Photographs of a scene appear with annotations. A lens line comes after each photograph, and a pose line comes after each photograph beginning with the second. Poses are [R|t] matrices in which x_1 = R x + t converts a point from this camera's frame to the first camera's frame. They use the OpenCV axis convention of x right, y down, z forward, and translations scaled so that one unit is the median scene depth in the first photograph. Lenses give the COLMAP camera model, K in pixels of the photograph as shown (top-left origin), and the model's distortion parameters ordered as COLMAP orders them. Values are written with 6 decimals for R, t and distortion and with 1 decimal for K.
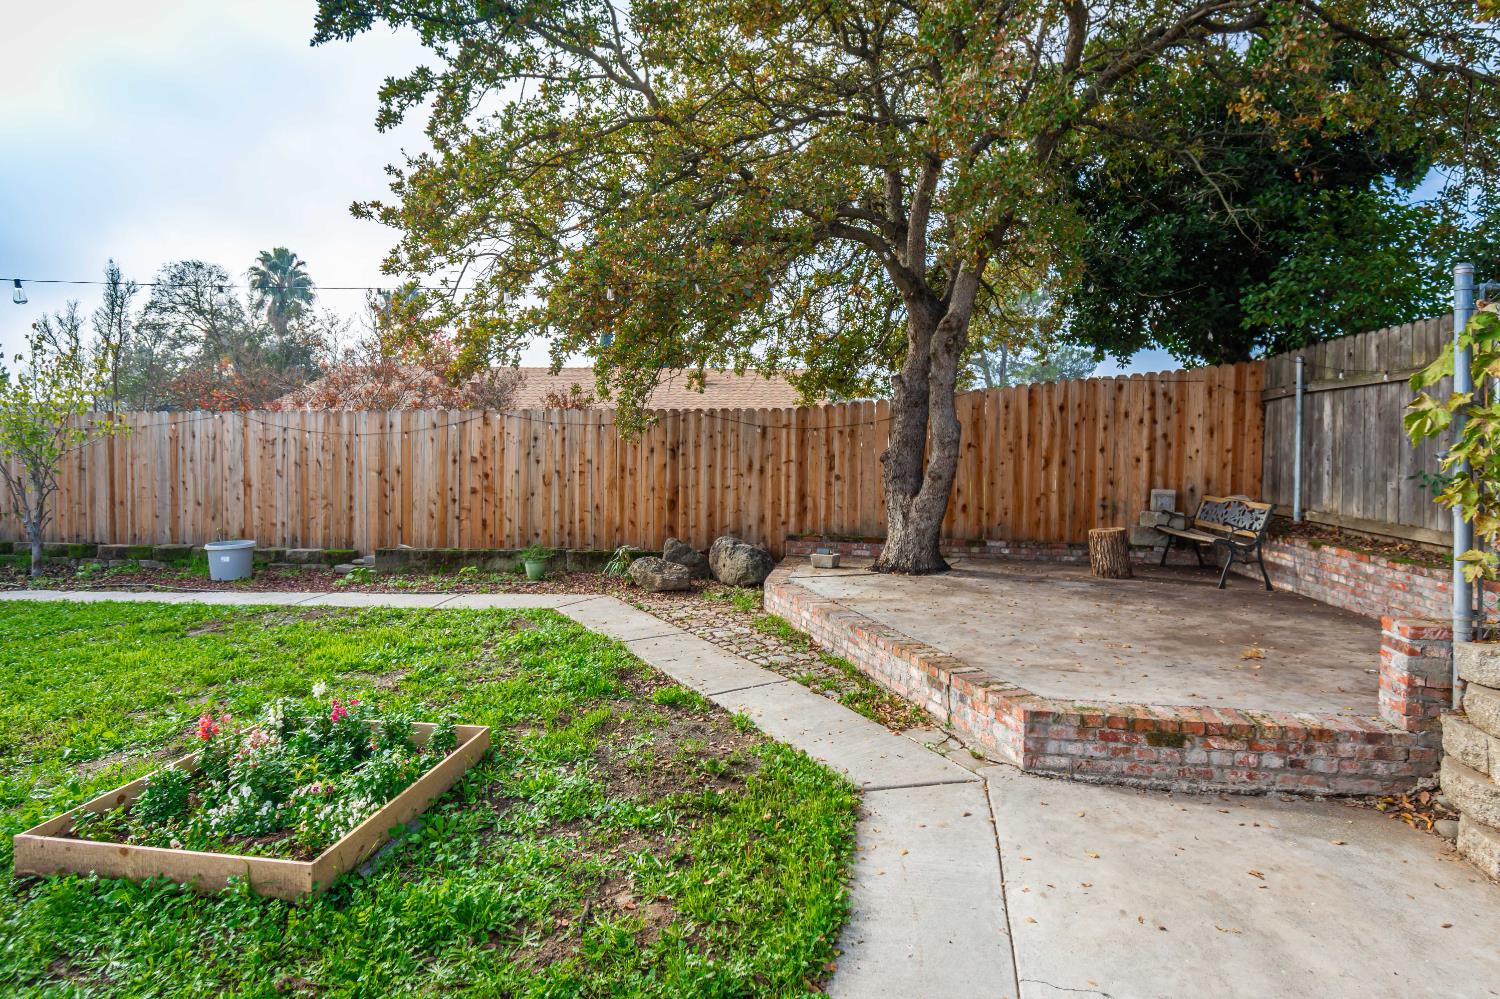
lens RADIAL K [[847.7, 0, 749.5], [0, 847.7, 450.7], [0, 0, 1]] dist [0.015498, -0.000459]
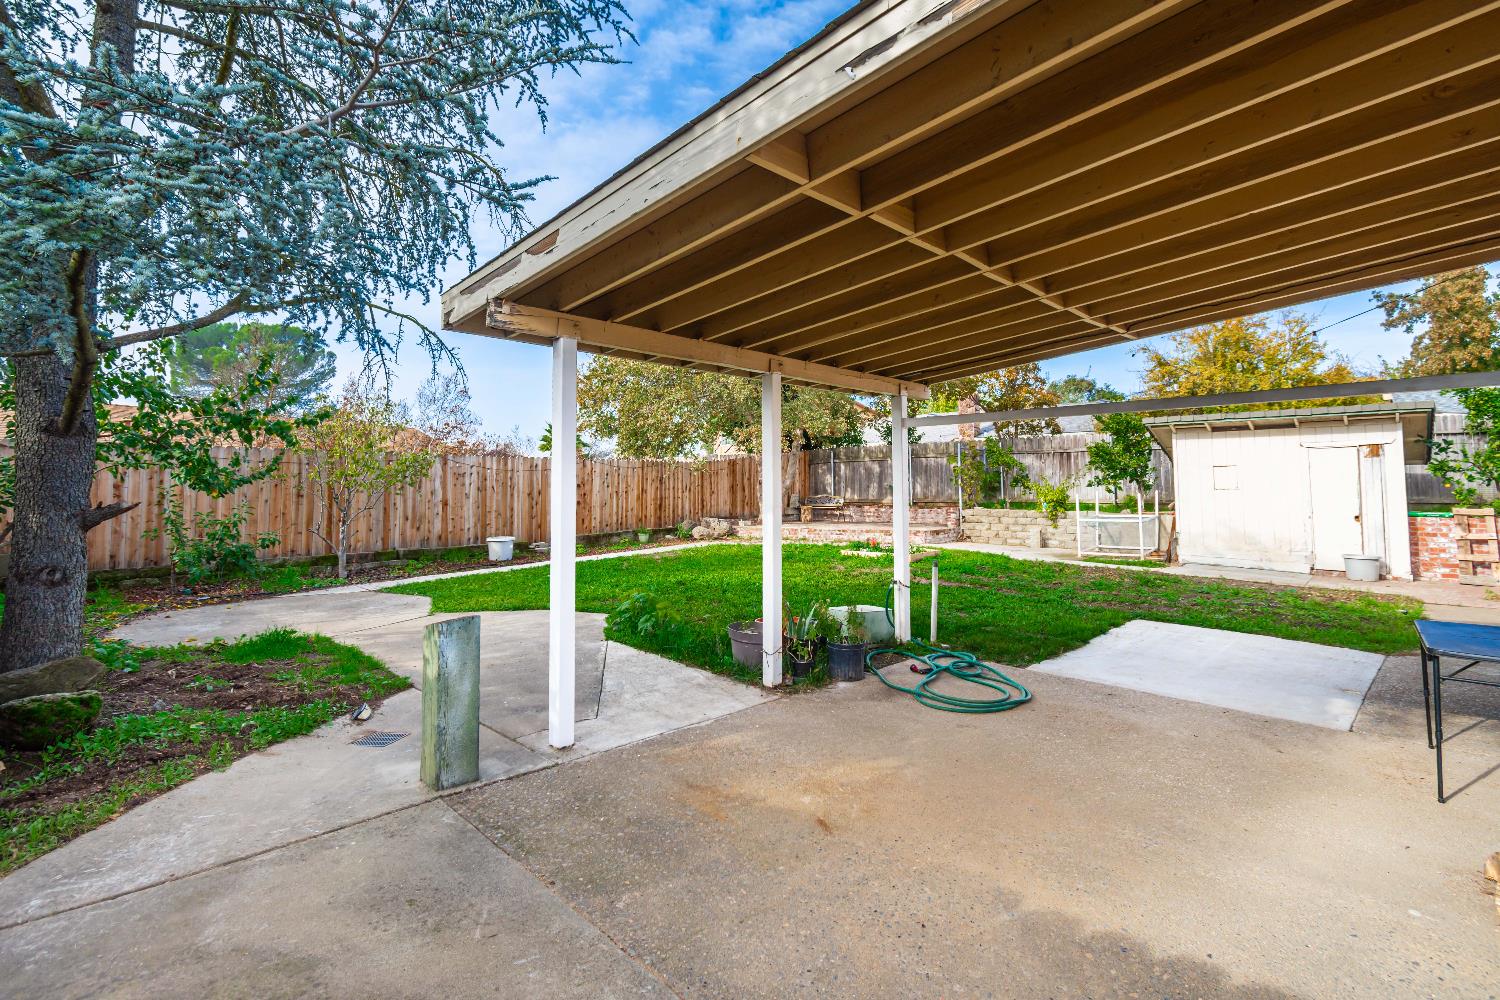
lens RADIAL K [[675.8, 0, 750.6], [0, 675.8, 435.1], [0, 0, 1]] dist [-0.000851, -0.001345]
pose [[0.529726, 0.060072, 0.846039, -1.466411], [0.015018, 0.996668, -0.080170, 0.026053], [-0.848036, 0.055174, 0.527058, -0.073450]]
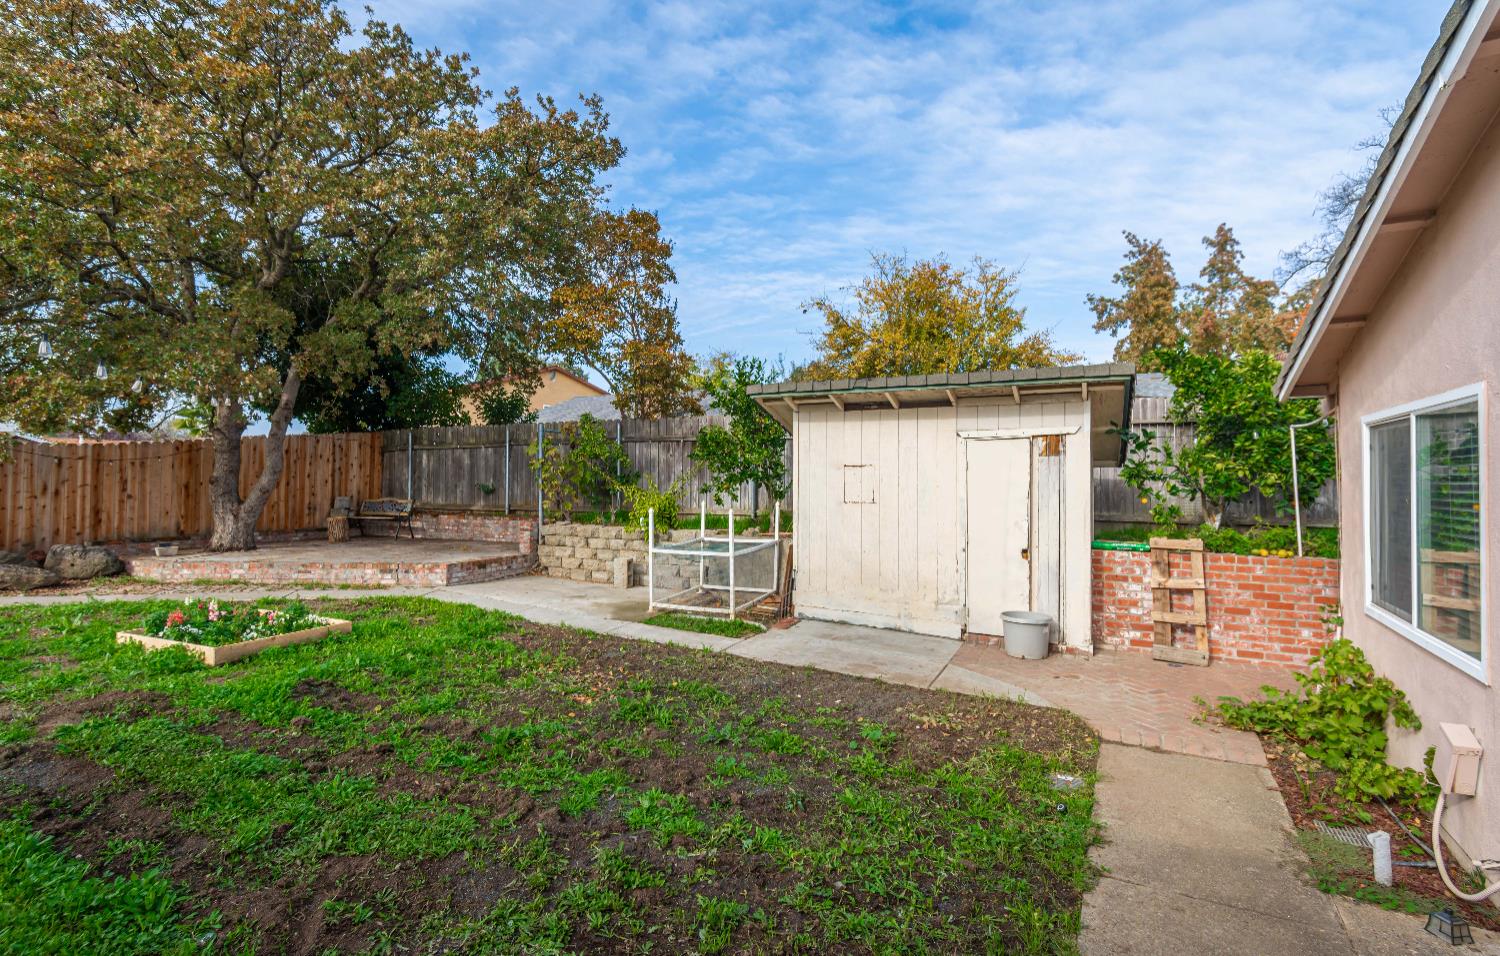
lens RADIAL K [[673.3, 0, 751.7], [0, 673.3, 452.4], [0, 0, 1]] dist [0.004634, -0.000601]
pose [[0.270061, 0.032159, 0.962306, -0.674543], [0.007172, 0.999347, -0.035409, 0.006249], [-0.962816, 0.016465, 0.269654, -0.259303]]
